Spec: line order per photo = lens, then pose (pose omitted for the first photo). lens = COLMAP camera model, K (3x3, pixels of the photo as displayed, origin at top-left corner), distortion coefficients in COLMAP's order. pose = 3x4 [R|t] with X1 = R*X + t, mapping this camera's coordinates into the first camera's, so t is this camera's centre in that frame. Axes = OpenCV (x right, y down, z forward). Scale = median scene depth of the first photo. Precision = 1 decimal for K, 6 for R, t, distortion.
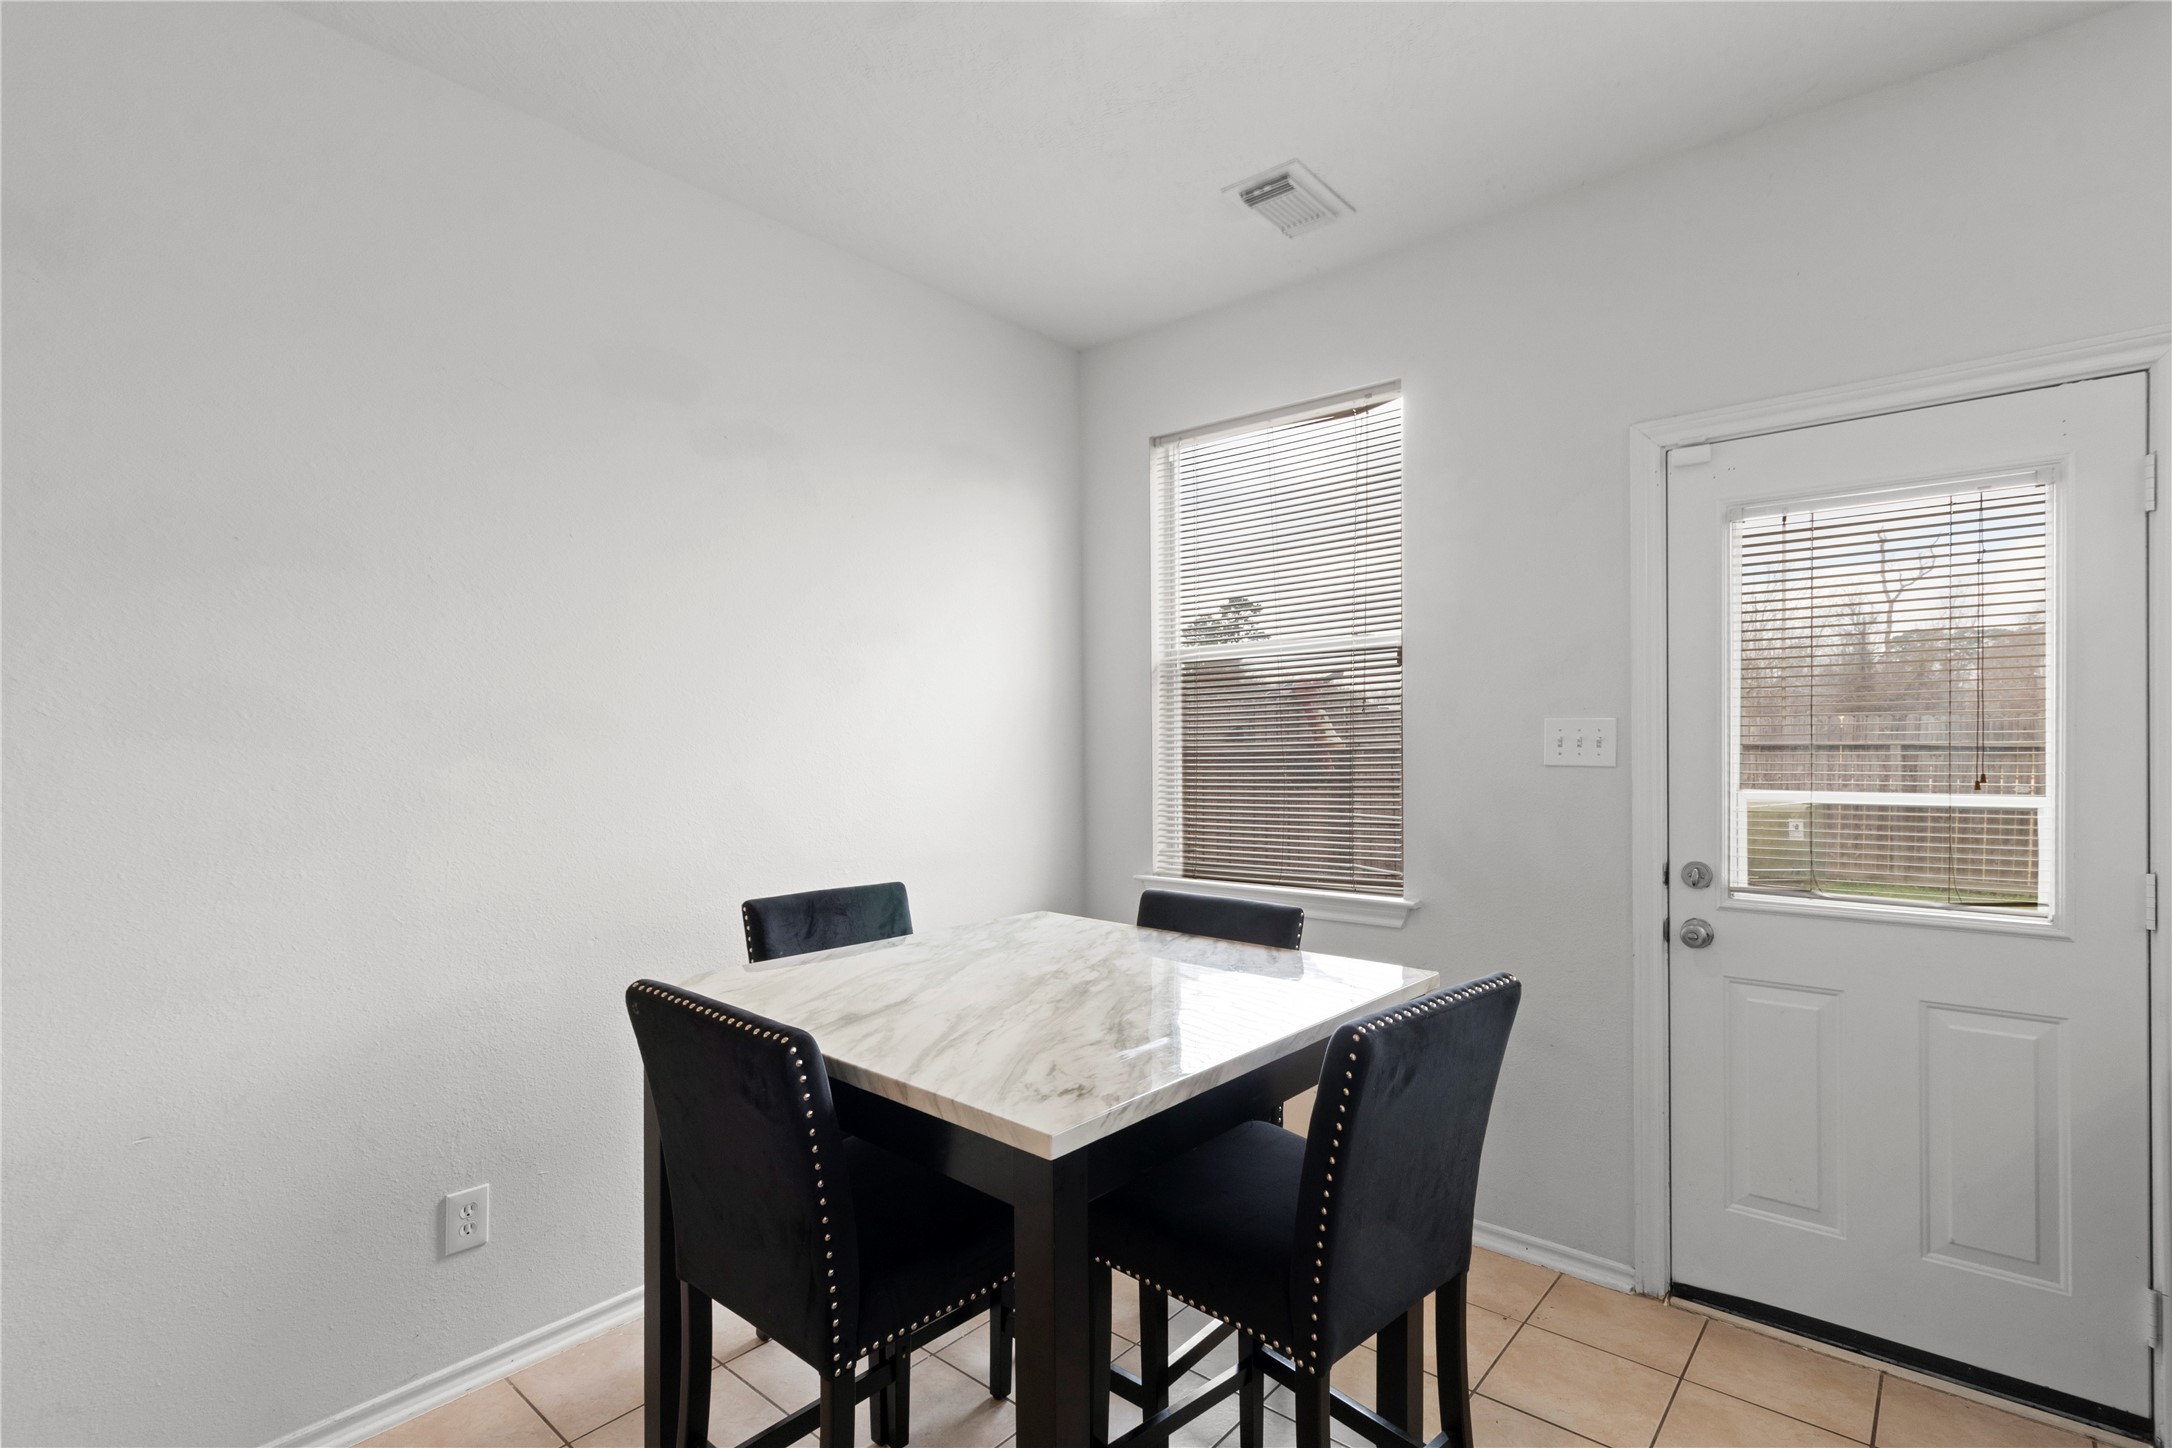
lens RADIAL K [[1072.2, 0, 1086.0], [0, 1072.2, 724.0], [0, 0, 1]] dist [-0.000362, -0.000041]
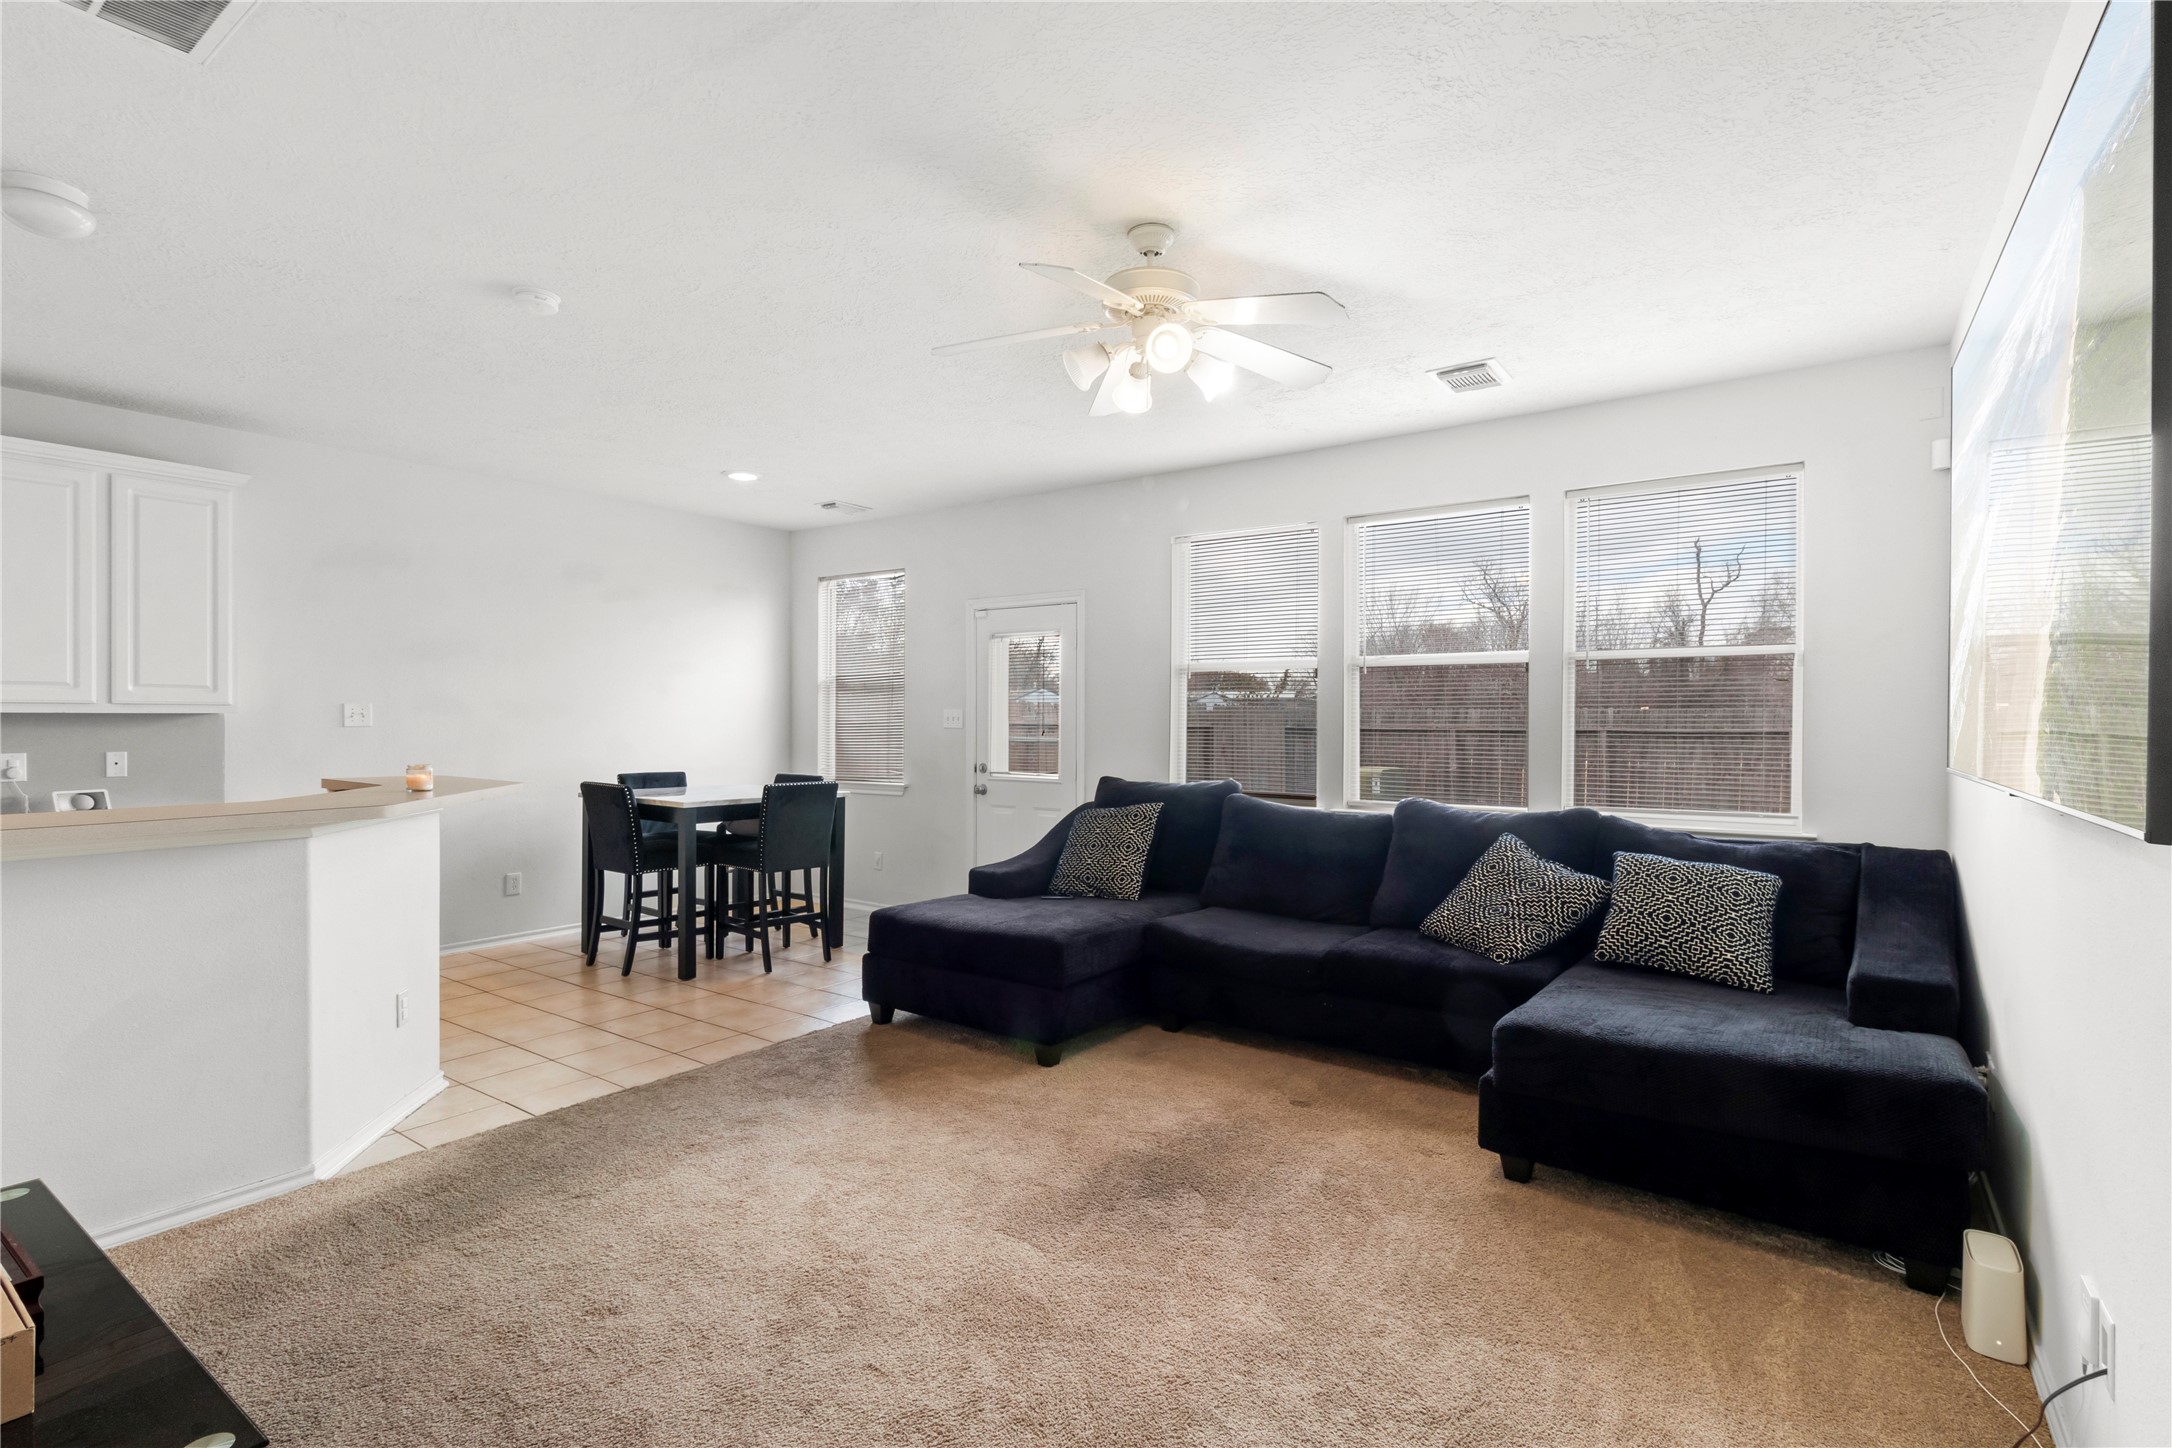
lens RADIAL K [[1011.1, 0, 1086.0], [0, 1011.1, 724.0], [0, 0, 1]] dist [0.000936, 0.000125]
pose [[0.996244, 0.009655, 0.086046, 0.571446], [-0.011340, 0.999753, 0.019110, -0.020615], [-0.085841, -0.020014, 0.996108, -1.469321]]
